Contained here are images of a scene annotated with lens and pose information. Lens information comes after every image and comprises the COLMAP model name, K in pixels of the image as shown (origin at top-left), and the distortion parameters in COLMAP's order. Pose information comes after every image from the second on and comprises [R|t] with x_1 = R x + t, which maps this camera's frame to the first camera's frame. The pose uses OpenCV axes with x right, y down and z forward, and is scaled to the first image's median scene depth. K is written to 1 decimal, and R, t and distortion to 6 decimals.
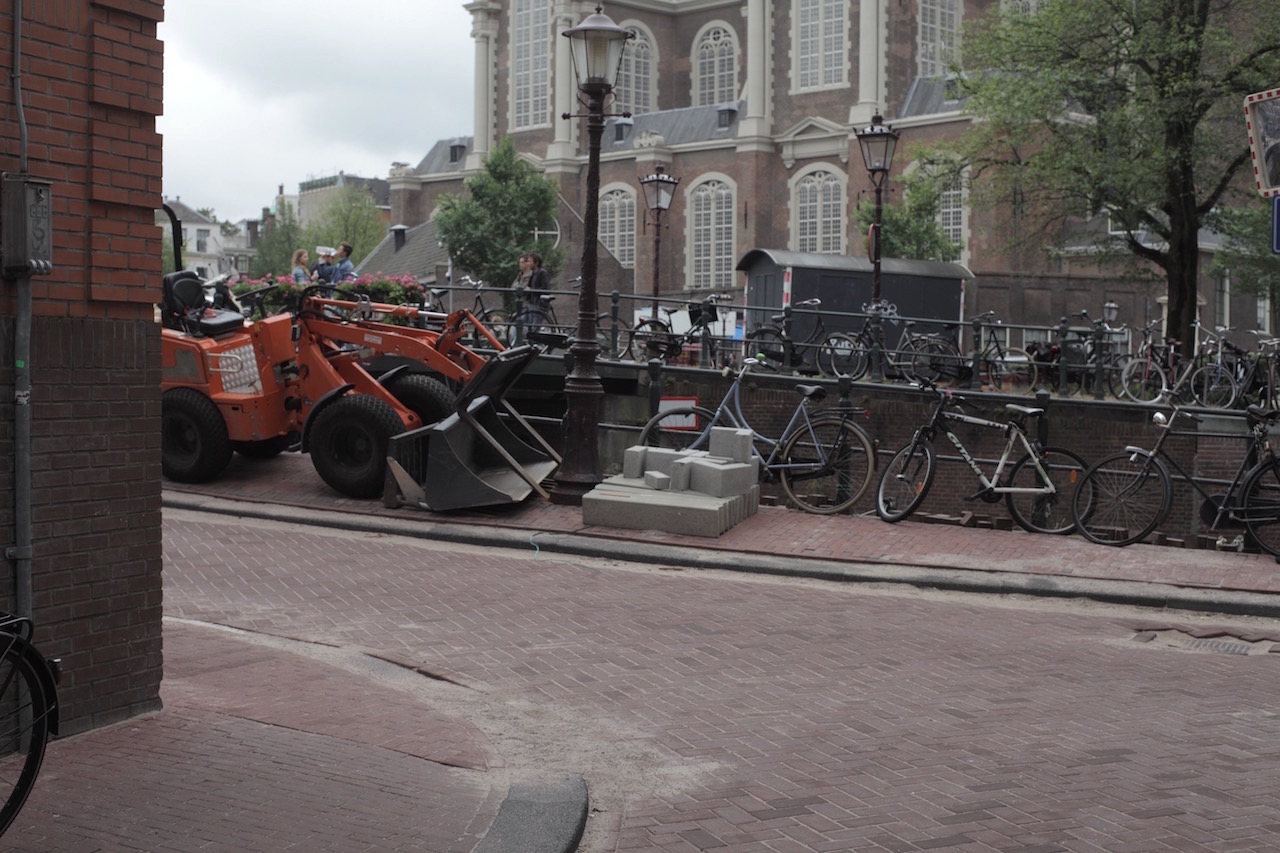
lens RADIAL K [[1882.9, 0, 640.0], [0, 1882.9, 426.5], [0, 0, 1]] dist [-0.131979, 0.084499]
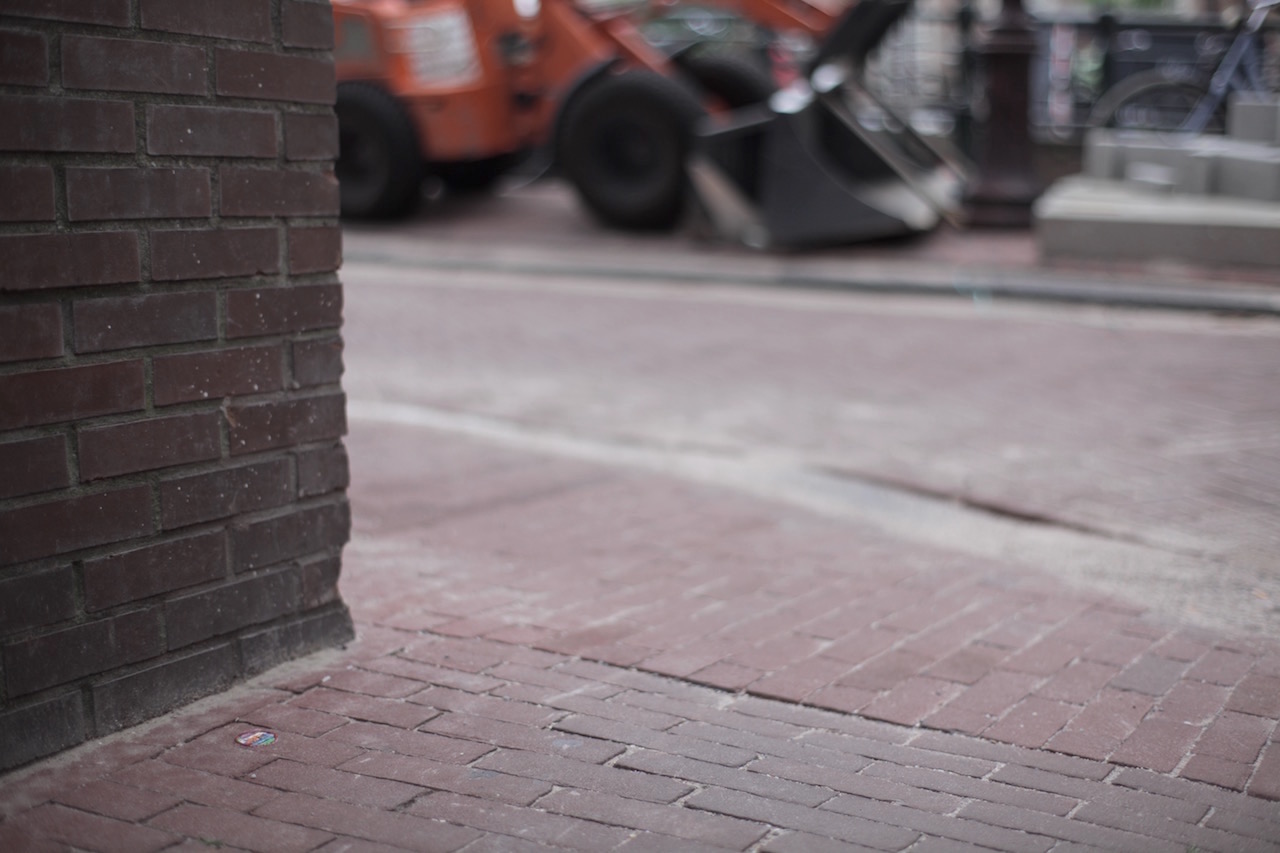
lens RADIAL K [[1882.9, 0, 640.0], [0, 1882.9, 426.5], [0, 0, 1]] dist [-0.131979, 0.084499]
pose [[0.996227, -0.018147, -0.084865, -0.144002], [0.024940, 0.996509, 0.079673, 0.074289], [0.083123, -0.081488, 0.993202, 0.553329]]
